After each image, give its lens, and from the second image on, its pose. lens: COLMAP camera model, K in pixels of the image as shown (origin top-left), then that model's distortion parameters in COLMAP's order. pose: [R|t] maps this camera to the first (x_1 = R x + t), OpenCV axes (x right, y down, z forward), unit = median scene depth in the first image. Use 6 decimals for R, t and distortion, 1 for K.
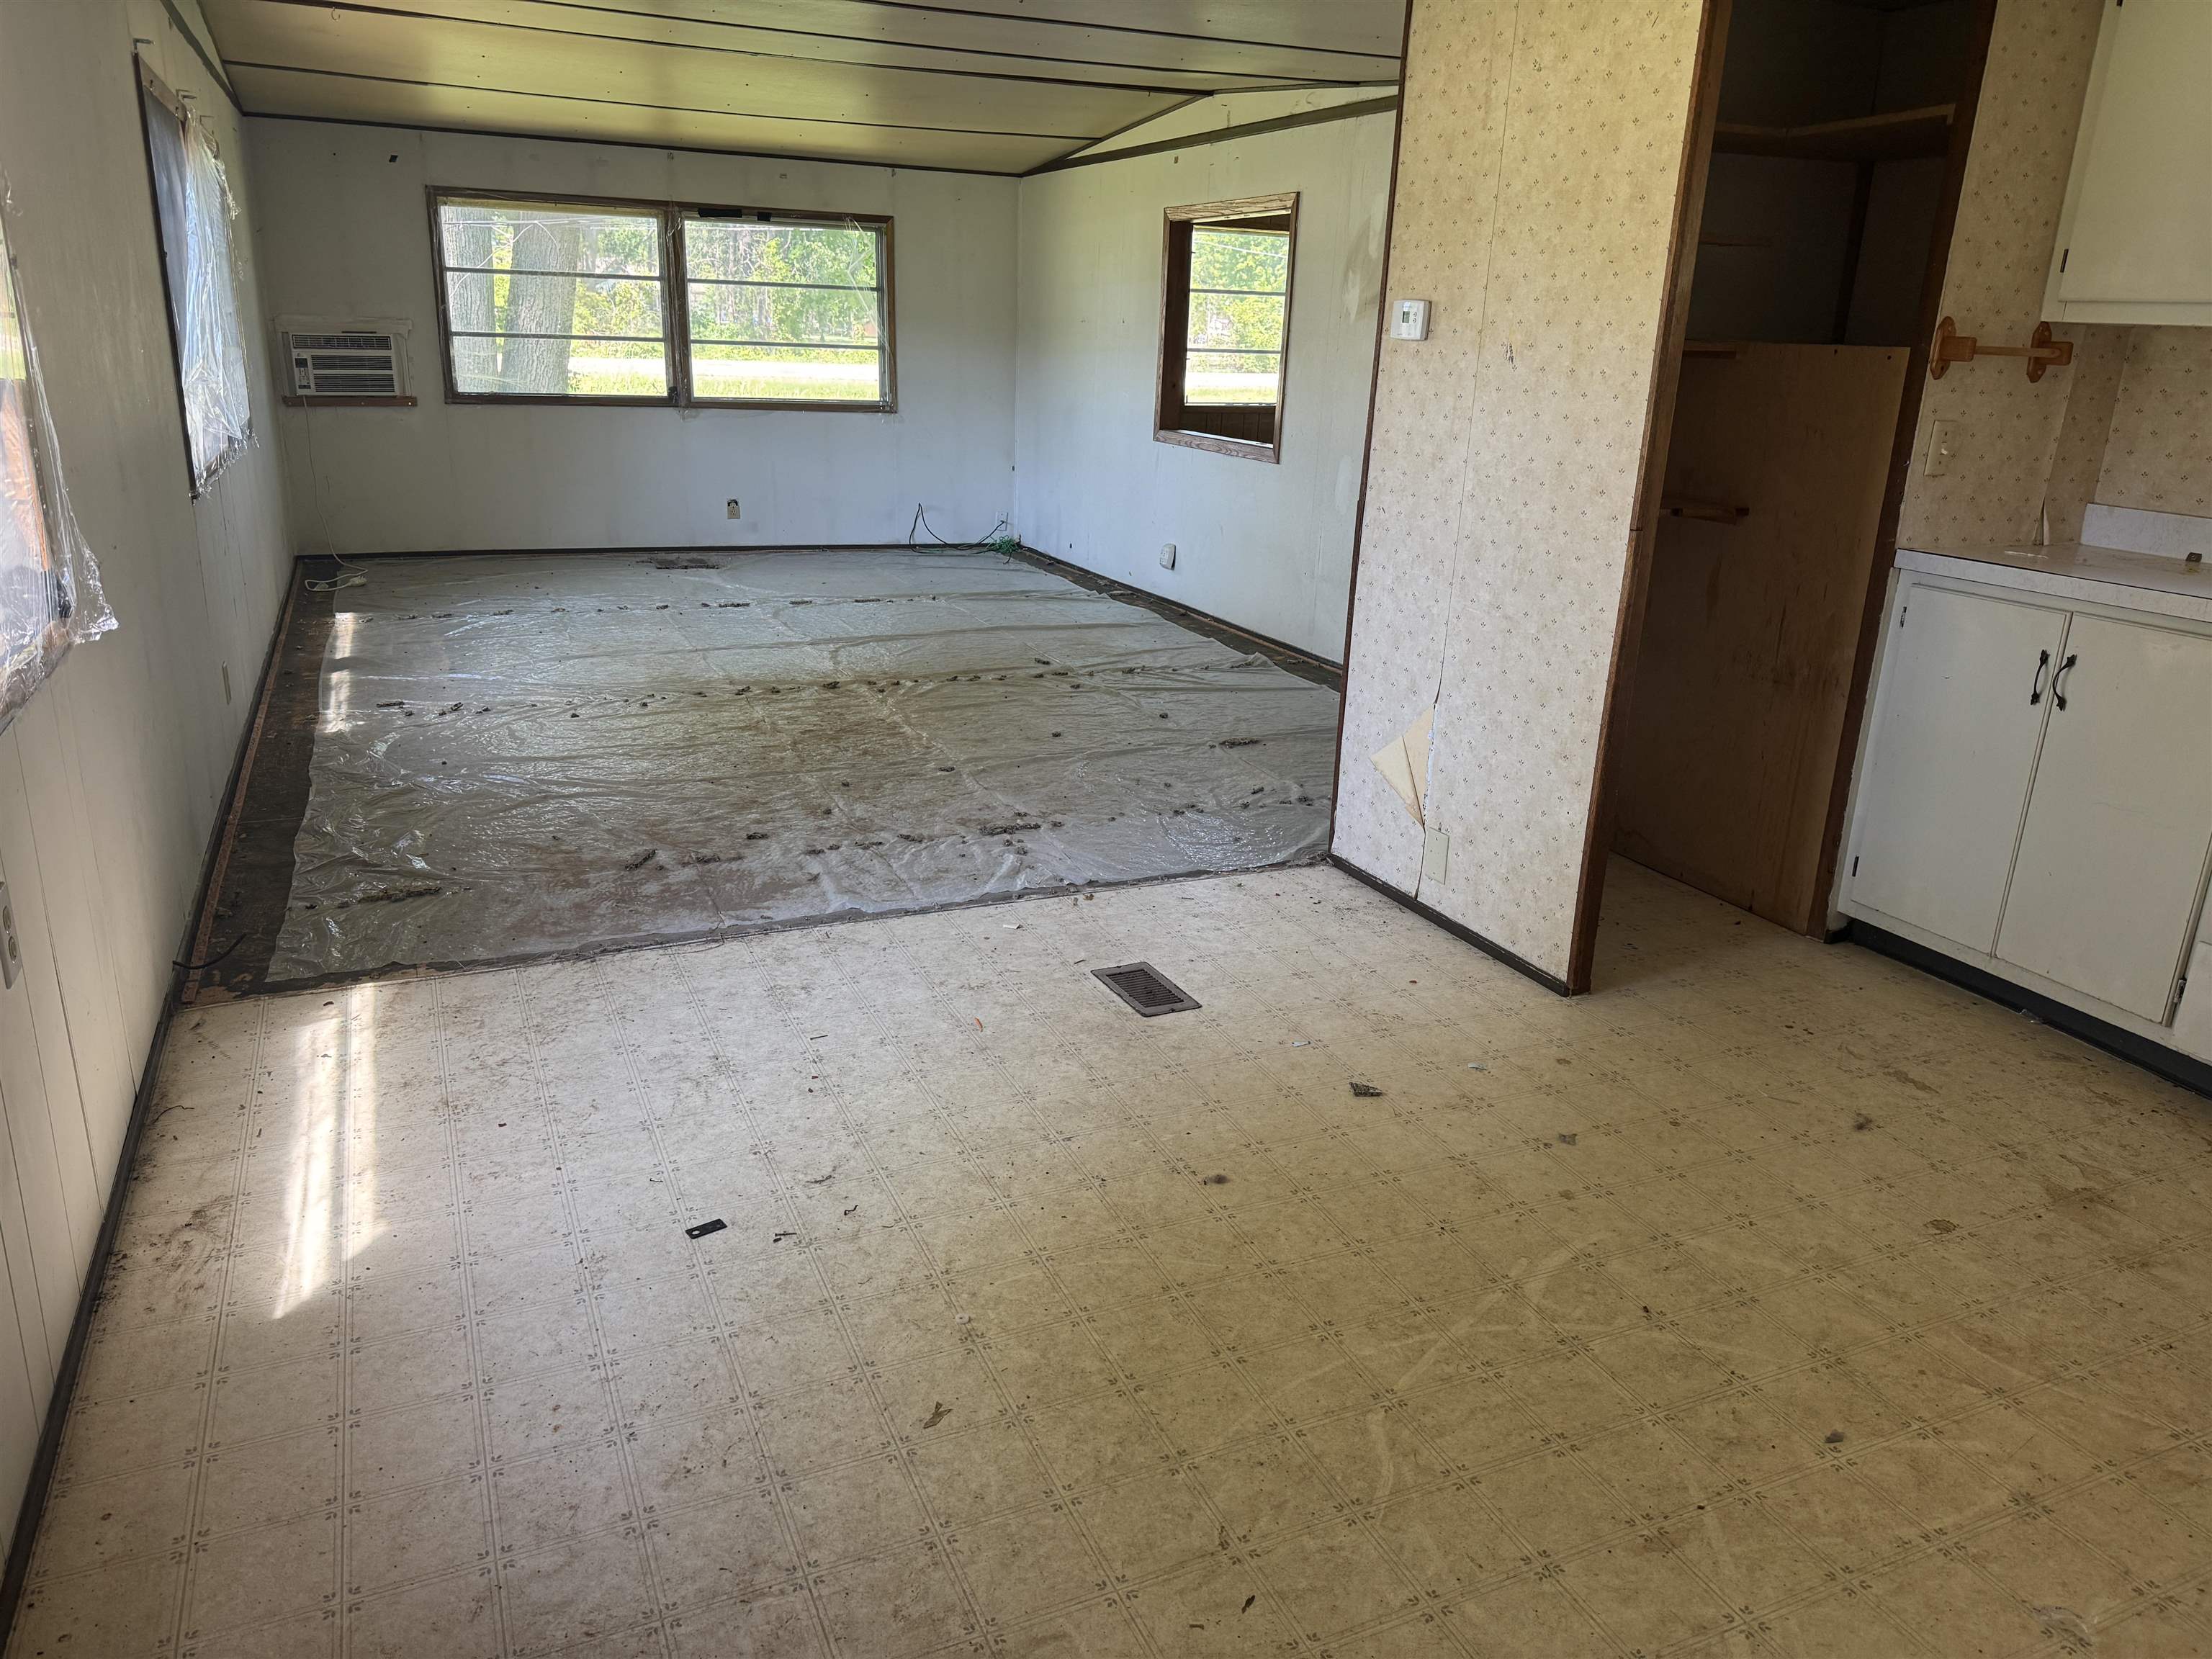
lens RADIAL K [[1557.1, 0, 1106.8], [0, 1557.1, 835.8], [0, 0, 1]] dist [0.006676, -0.011392]
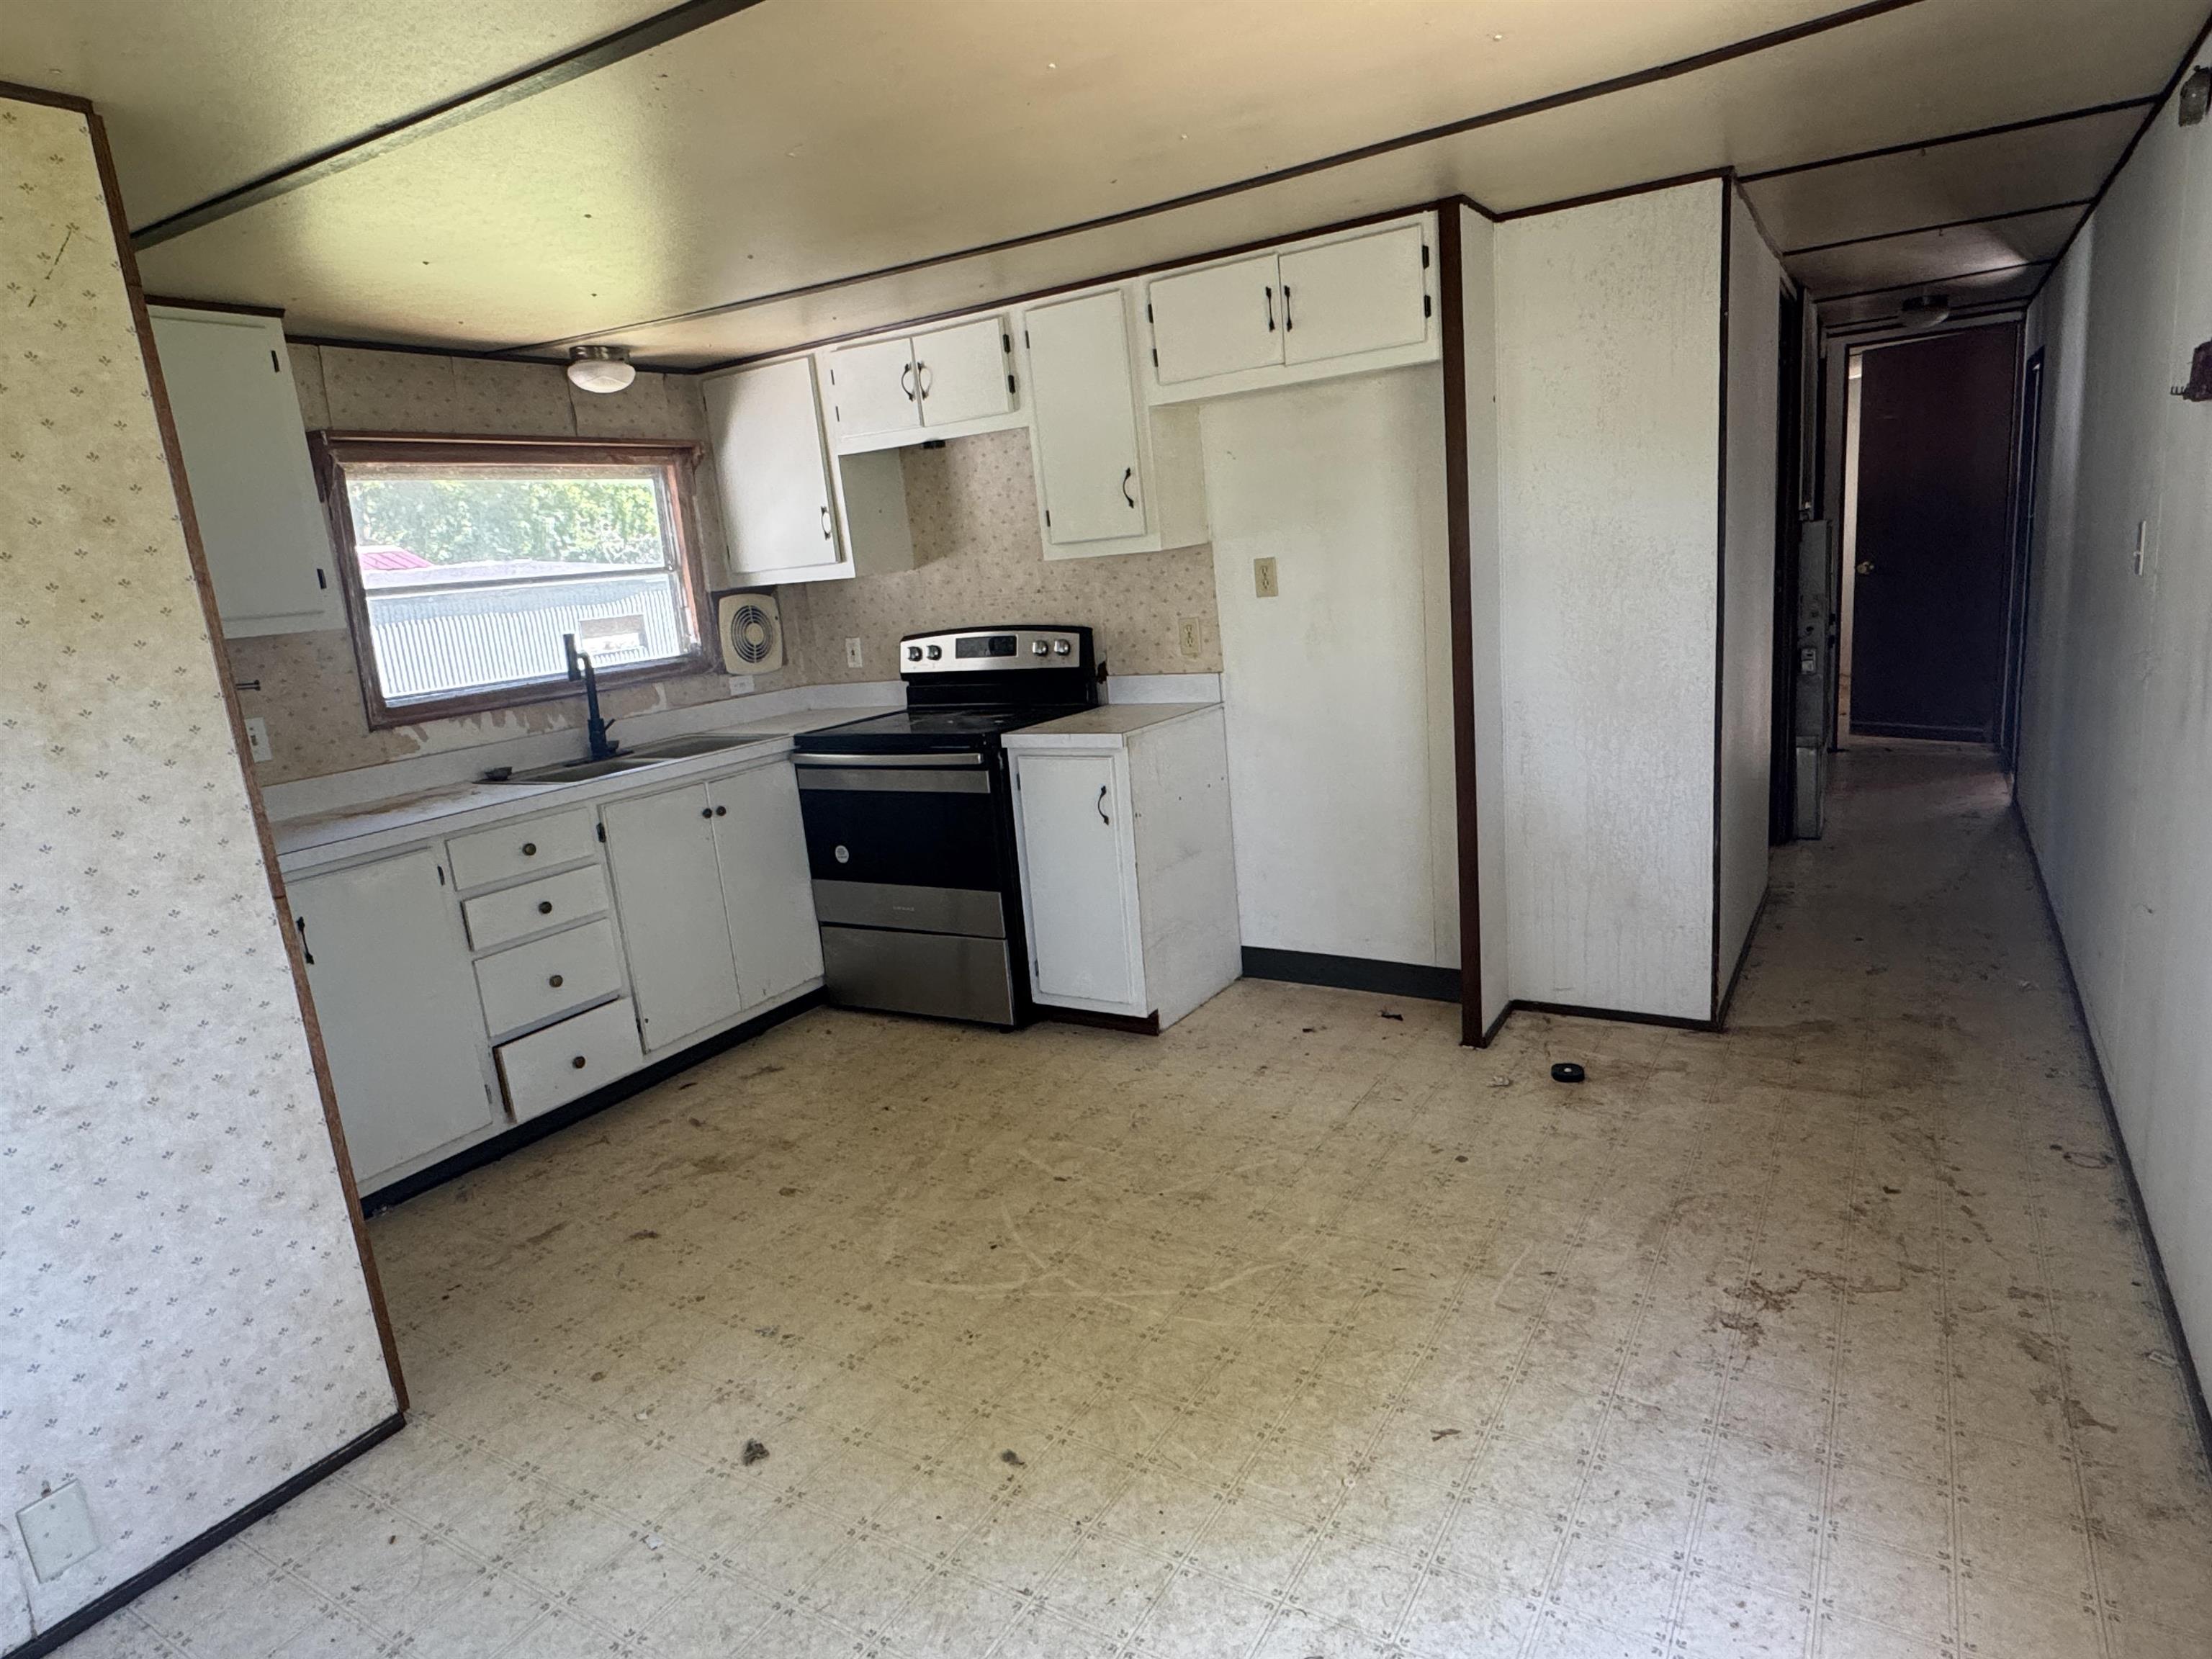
lens RADIAL K [[1294.7, 0, 1108.0], [0, 1294.7, 822.7], [0, 0, 1]] dist [-0.003423, -0.001076]
pose [[-0.568920, -0.153402, 0.807959, -0.646528], [0.318797, 0.864493, 0.388614, -0.486485], [-0.758088, 0.478665, -0.442924, 1.284808]]
